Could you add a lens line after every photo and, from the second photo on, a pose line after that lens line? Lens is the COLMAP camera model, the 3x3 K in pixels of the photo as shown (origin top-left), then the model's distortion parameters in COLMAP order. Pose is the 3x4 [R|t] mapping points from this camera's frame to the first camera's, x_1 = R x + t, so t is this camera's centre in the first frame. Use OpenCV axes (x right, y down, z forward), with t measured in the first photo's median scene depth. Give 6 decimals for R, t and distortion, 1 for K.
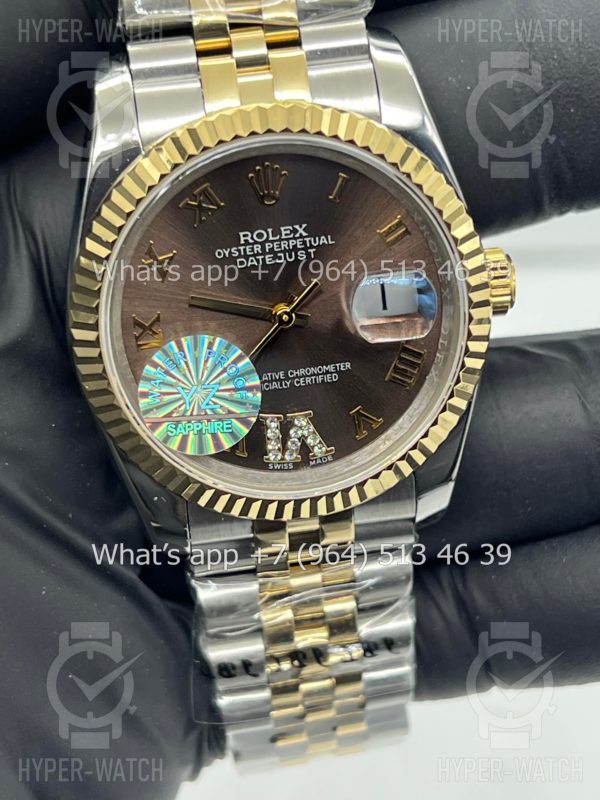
lens RADIAL K [[1889.2, 0, 300.0], [0, 1889.2, 400.0], [0, 0, 1]] dist [0.279220, -0.058192]
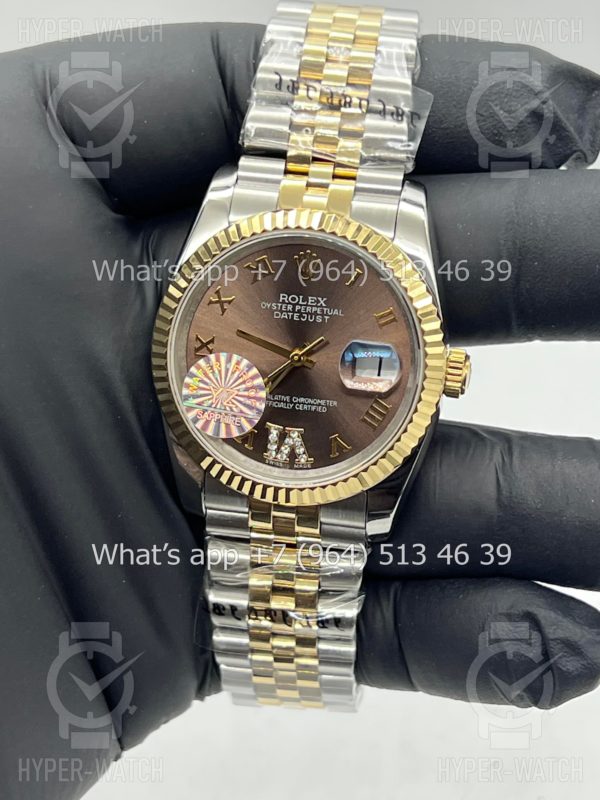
lens RADIAL K [[1889.2, 0, 300.0], [0, 1889.2, 400.0], [0, 0, 1]] dist [0.279220, -0.058192]
pose [[0.946605, 0.224014, -0.231855, 0.331876], [-0.251365, 0.963152, -0.095680, 0.122545], [0.201878, 0.148851, 0.968033, -0.377195]]
